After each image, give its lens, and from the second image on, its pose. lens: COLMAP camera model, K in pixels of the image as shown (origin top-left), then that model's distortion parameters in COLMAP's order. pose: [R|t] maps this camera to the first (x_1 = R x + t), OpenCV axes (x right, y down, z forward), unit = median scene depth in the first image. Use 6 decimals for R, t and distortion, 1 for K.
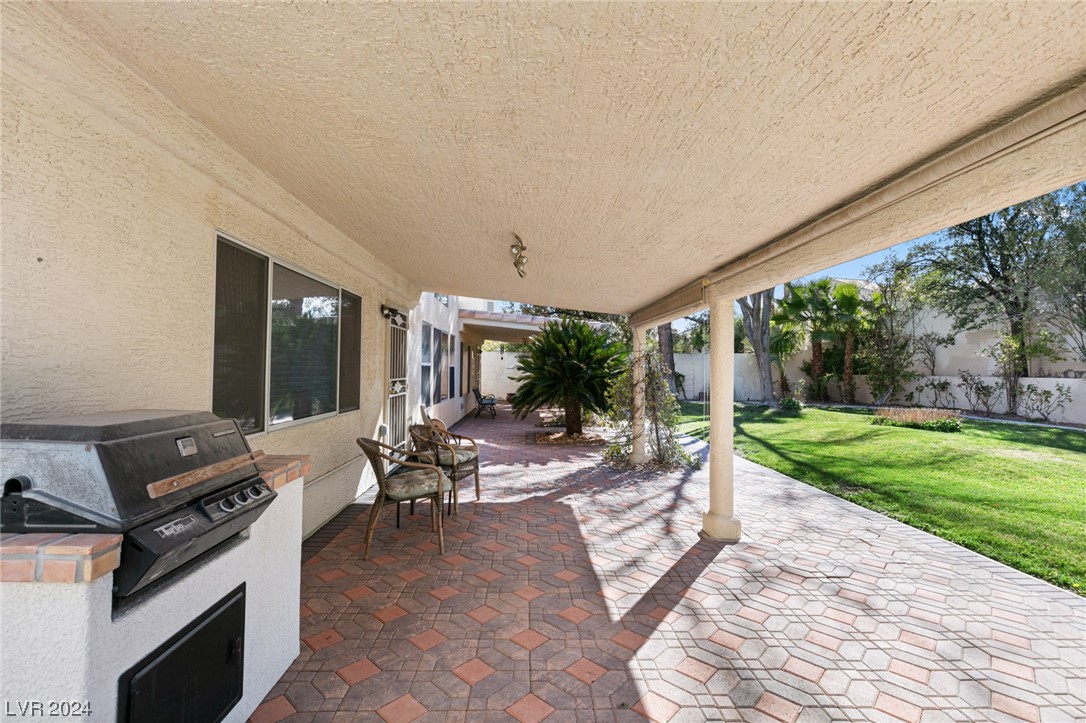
lens RADIAL K [[508.1, 0, 543.0], [0, 508.1, 361.5], [0, 0, 1]] dist [0.001965, 0.000208]
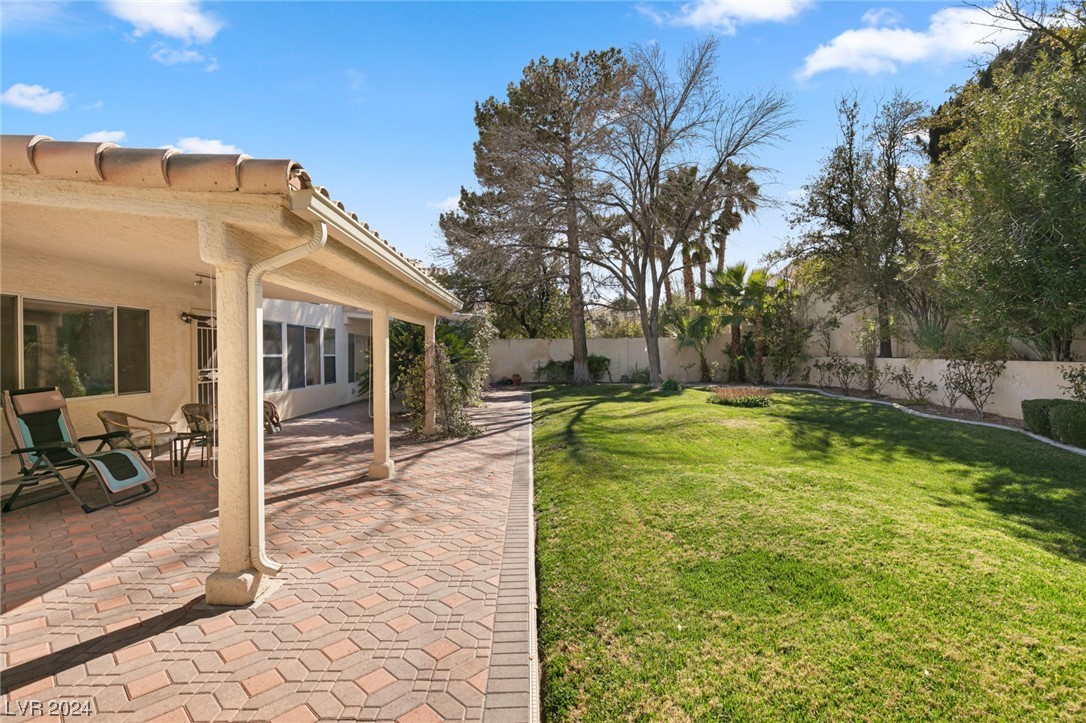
lens RADIAL K [[520.6, 0, 543.0], [0, 520.6, 361.5], [0, 0, 1]] dist [-0.003114, -0.000554]
pose [[0.999745, -0.011400, -0.019517, 0.229076], [0.012035, 0.999392, 0.032737, -0.006195], [0.019132, -0.032963, 0.999273, -0.120872]]
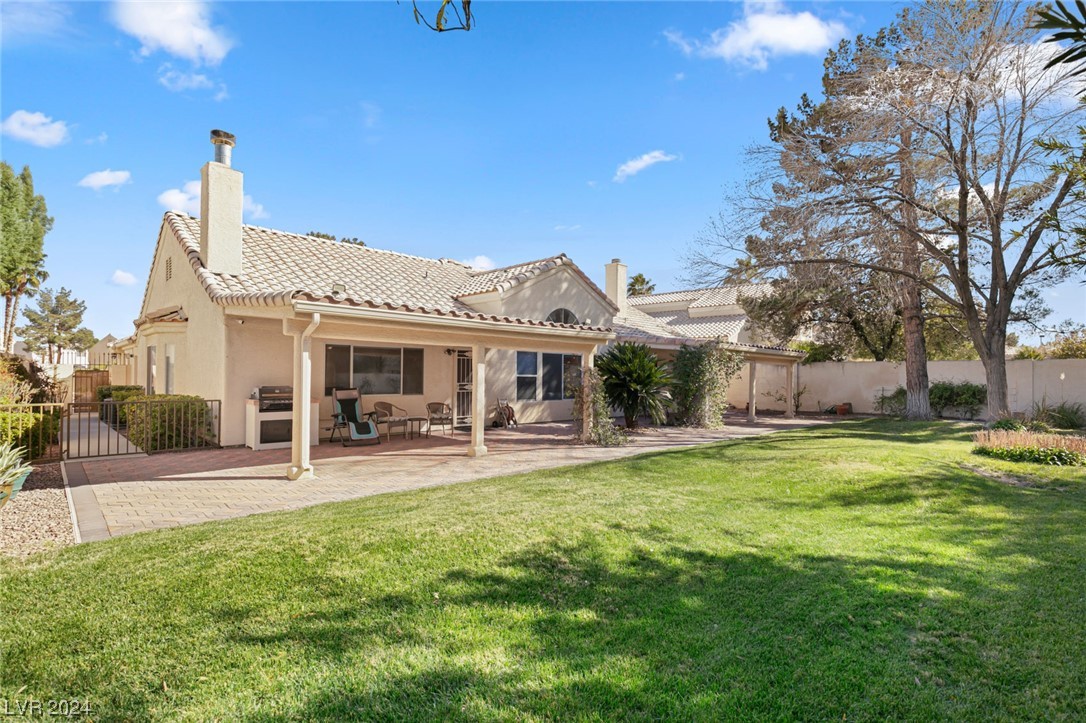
lens RADIAL K [[508.1, 0, 543.0], [0, 508.1, 361.5], [0, 0, 1]] dist [0.001965, 0.000208]
pose [[0.654904, -0.014036, -0.755582, 0.585668], [0.003010, 0.999868, -0.015965, -0.006996], [0.755706, 0.008181, 0.654860, -0.055716]]
